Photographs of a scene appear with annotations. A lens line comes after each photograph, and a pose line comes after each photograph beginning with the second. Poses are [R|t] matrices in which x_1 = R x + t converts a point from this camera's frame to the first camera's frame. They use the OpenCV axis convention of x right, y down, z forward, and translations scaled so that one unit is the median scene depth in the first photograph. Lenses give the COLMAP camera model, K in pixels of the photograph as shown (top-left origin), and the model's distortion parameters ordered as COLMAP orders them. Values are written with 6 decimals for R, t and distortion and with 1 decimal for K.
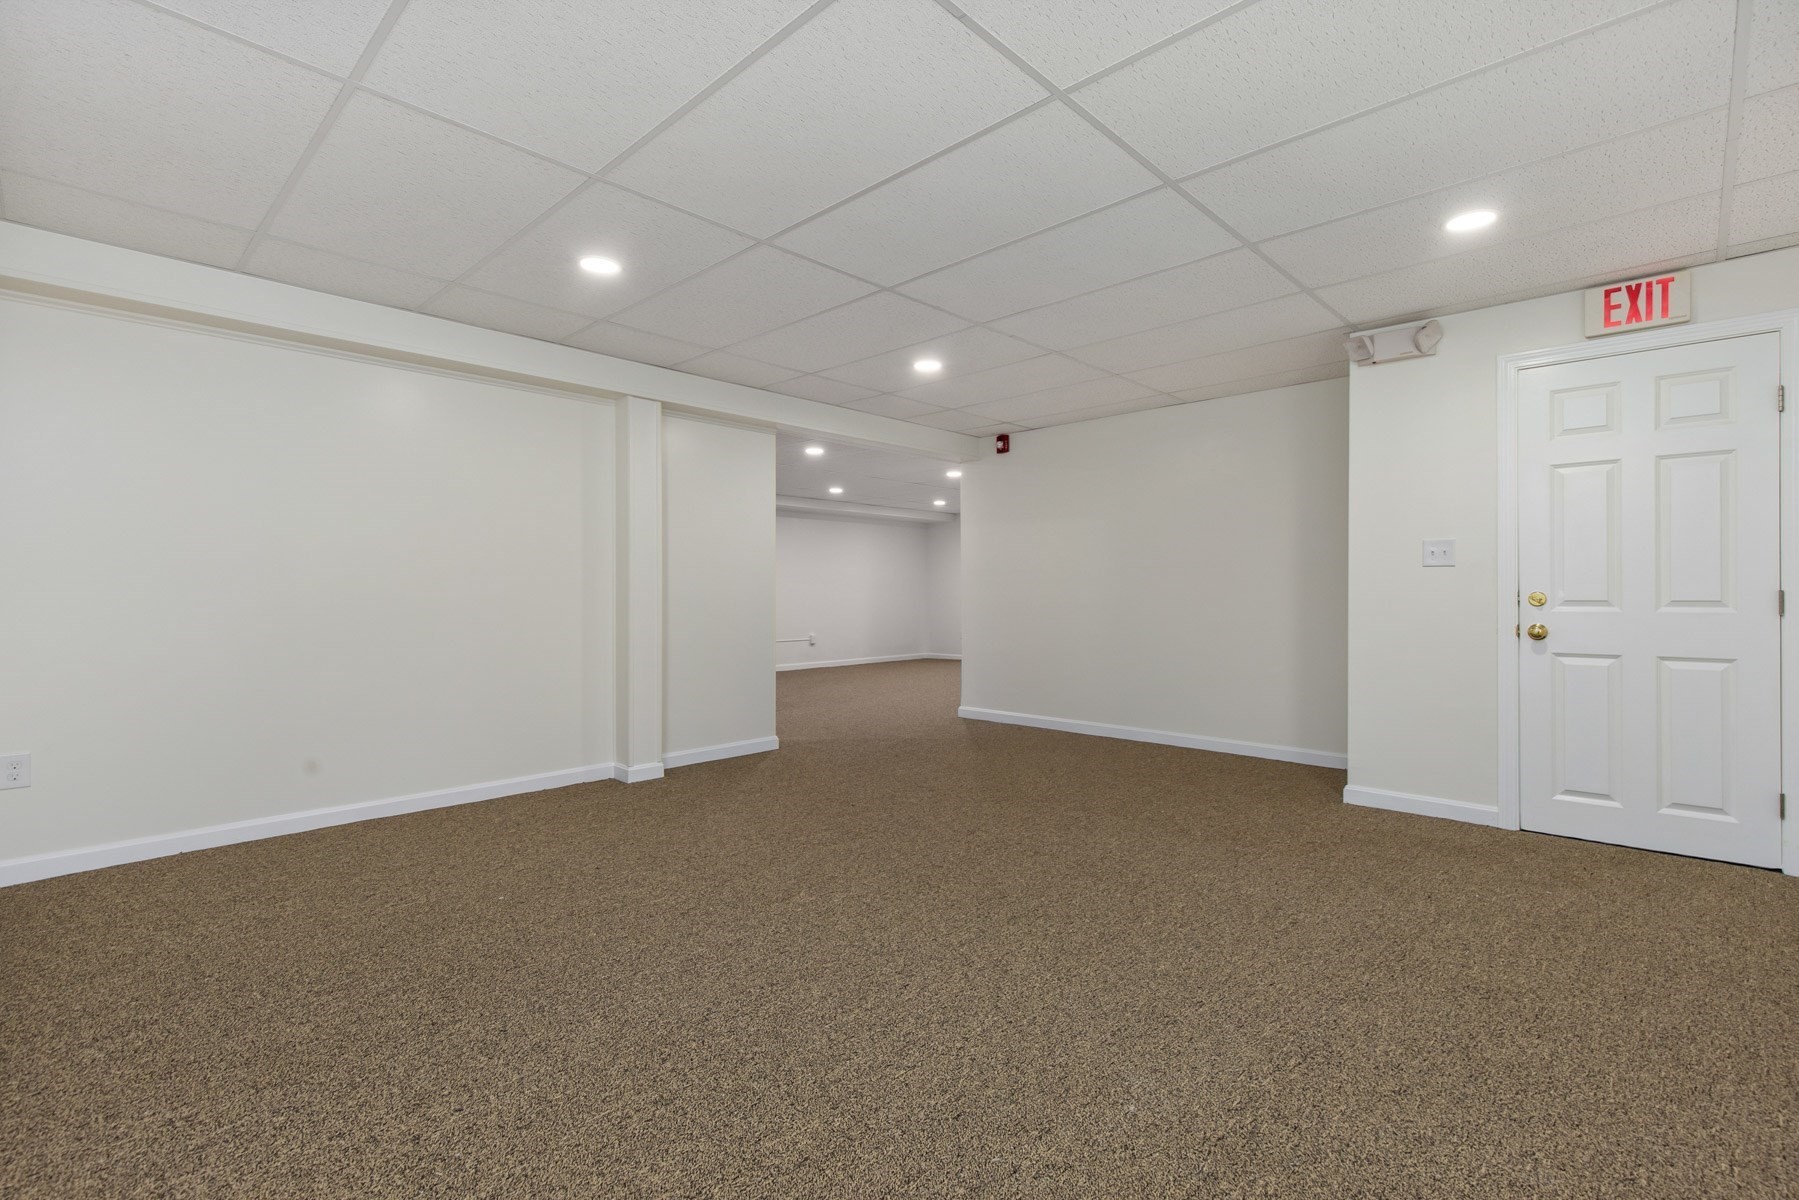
lens RADIAL K [[818.6, 0, 911.2], [0, 818.6, 602.1], [0, 0, 1]] dist [0.007937, -0.000500]
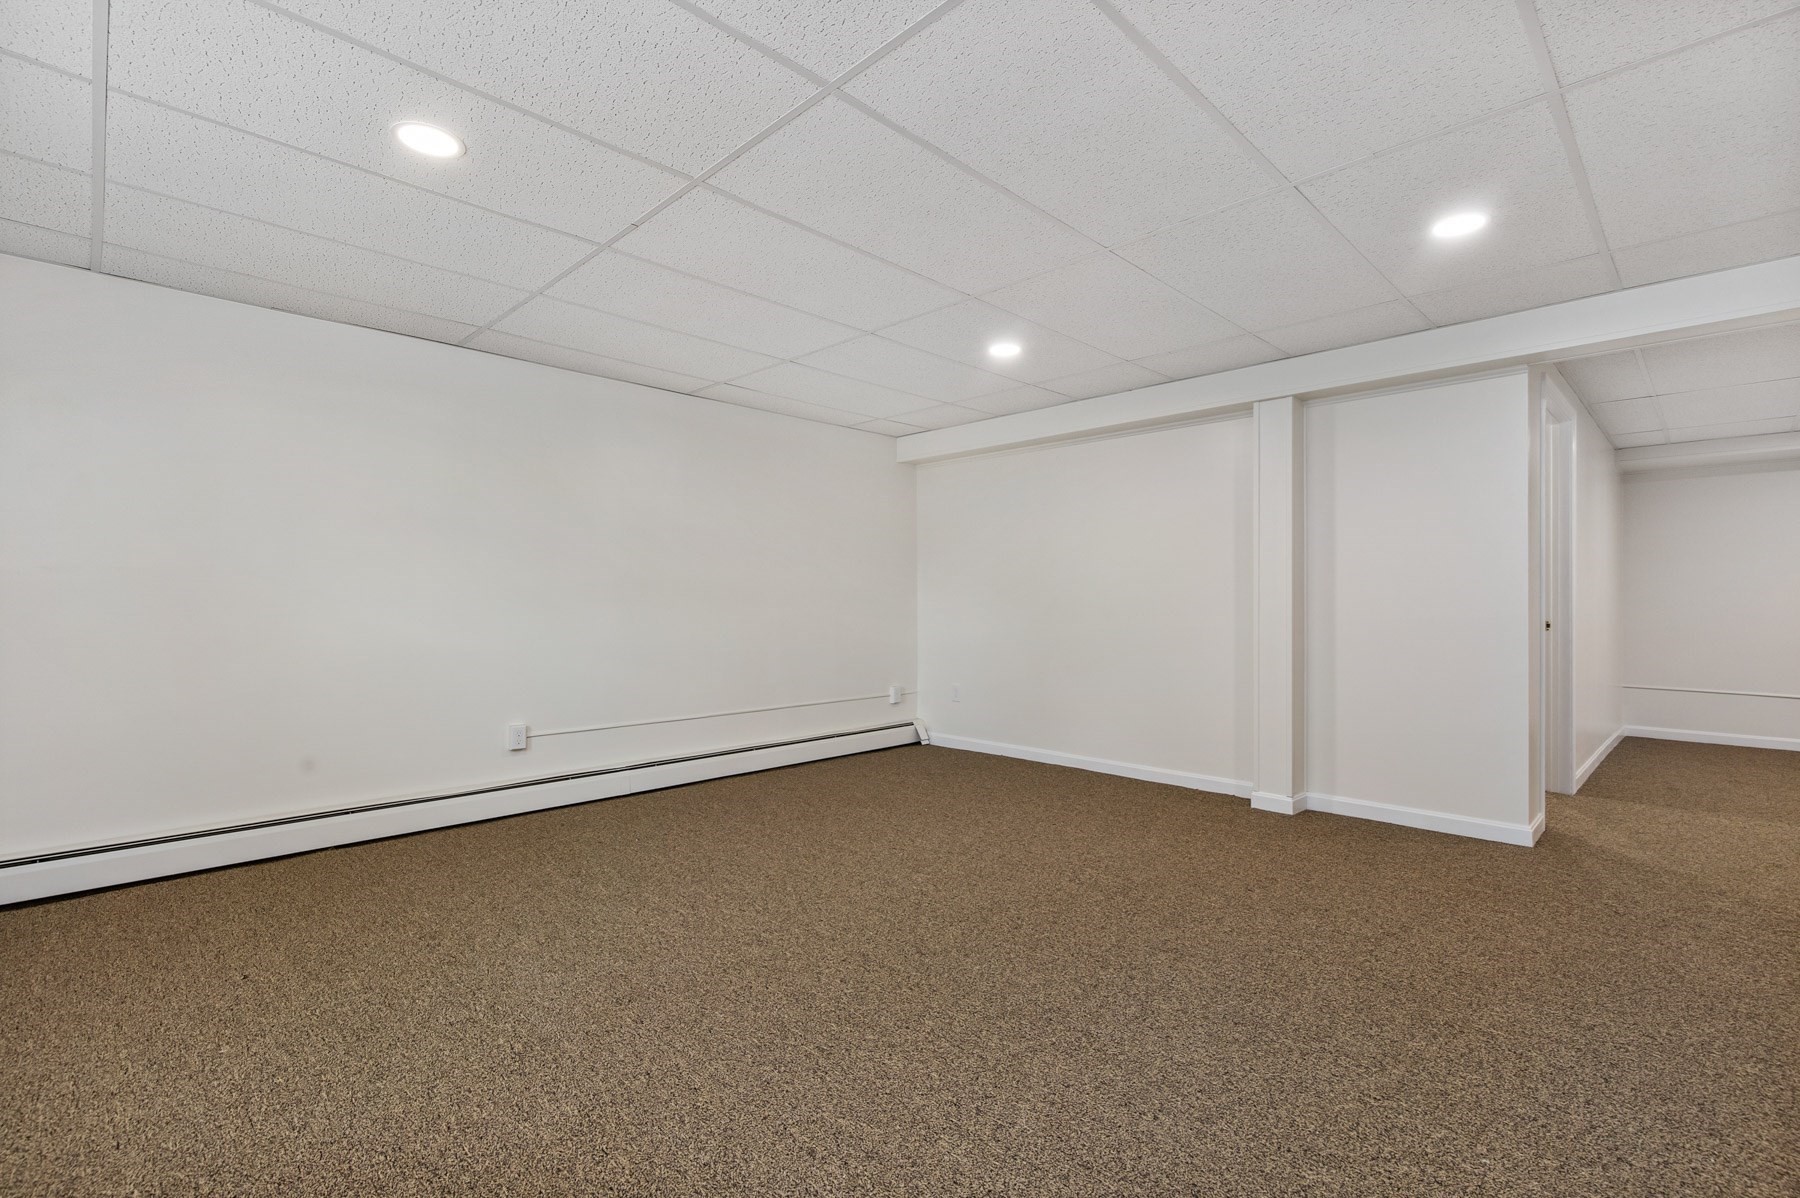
lens RADIAL K [[819.1, 0, 911.7], [0, 819.1, 601.1], [0, 0, 1]] dist [0.007937, -0.000500]
pose [[-0.029981, 0.000077, -0.999550, 0.951966], [-0.014583, 0.999894, 0.000515, -0.021573], [0.999444, 0.014592, -0.029976, 0.958832]]
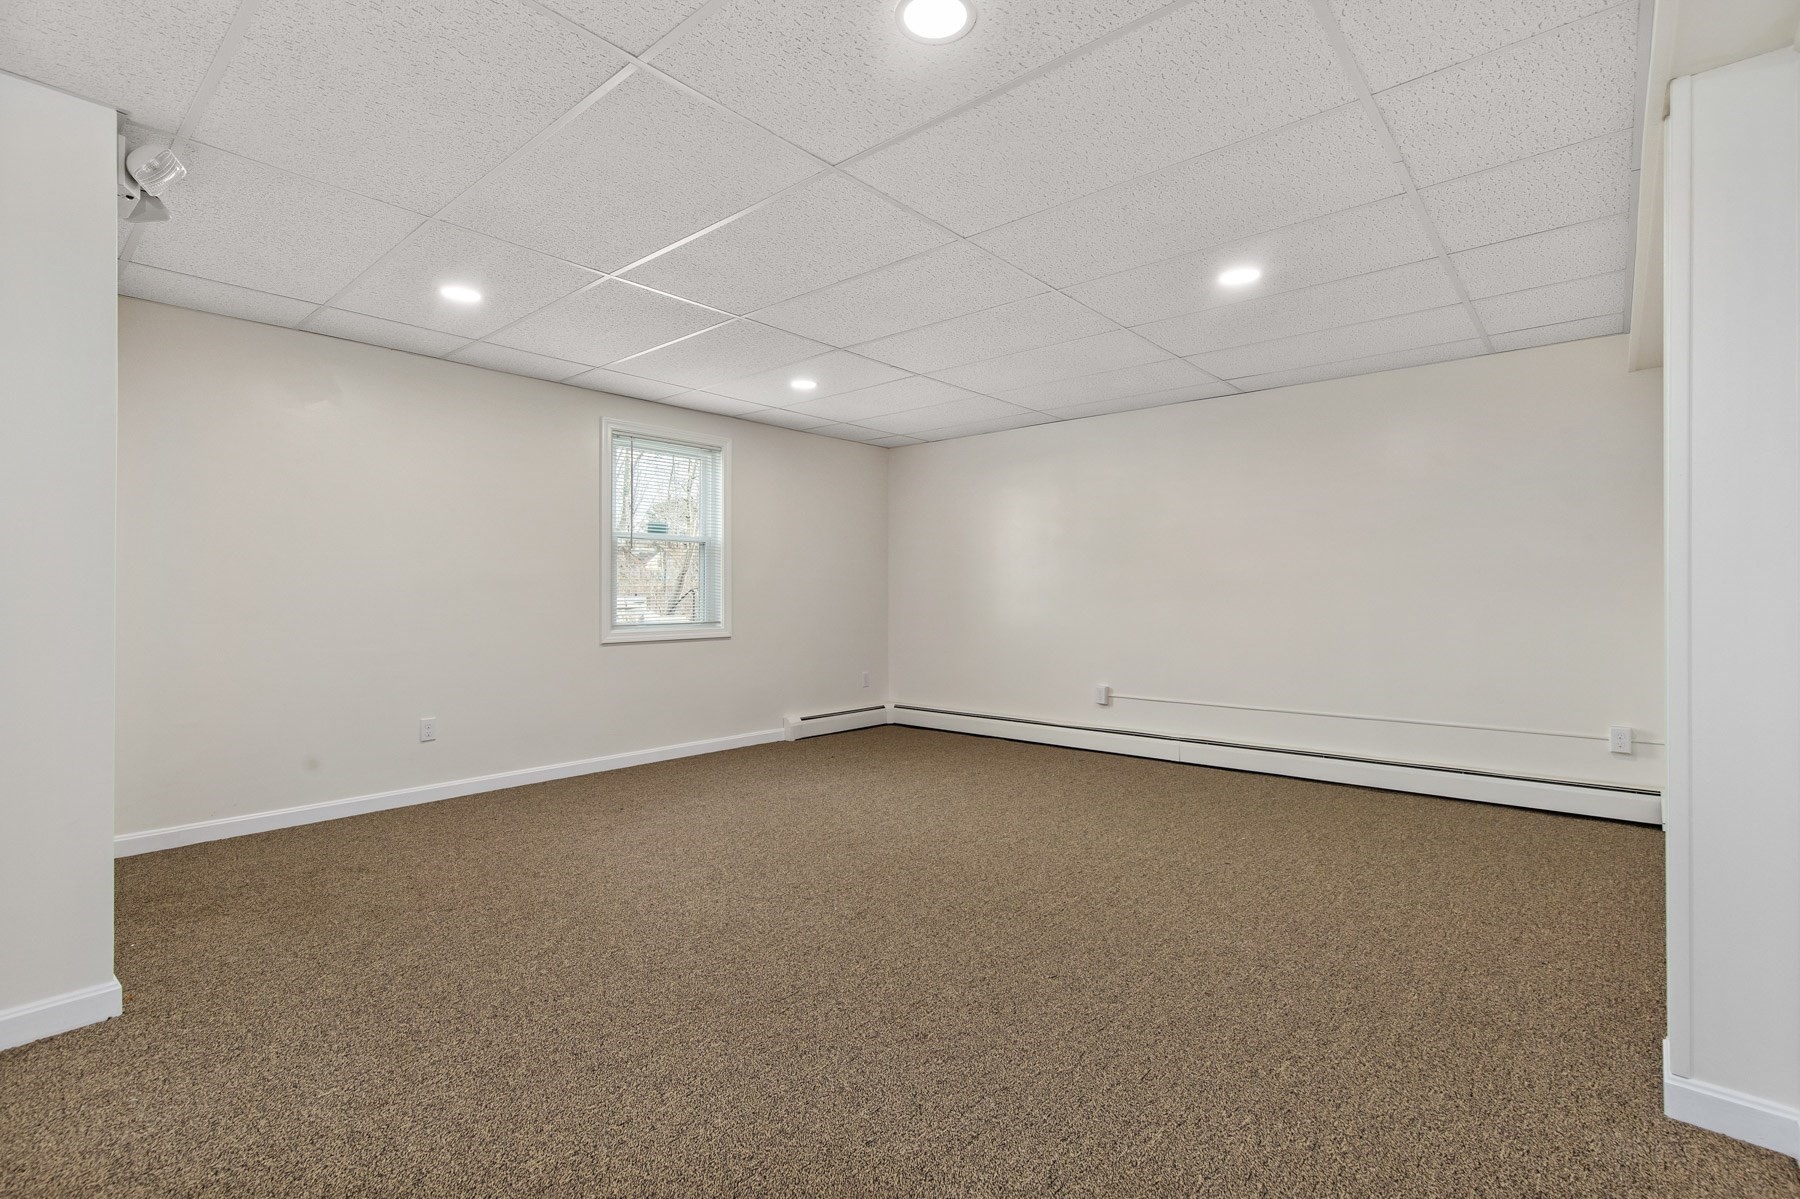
lens RADIAL K [[807.8, 0, 906.9], [0, 807.8, 596.2], [0, 0, 1]] dist [0.004391, -0.000181]
pose [[-0.999090, 0.001176, -0.042644, 0.075273], [0.000514, 0.999879, 0.015528, -0.035854], [0.042657, 0.015492, -0.998970, 2.115038]]
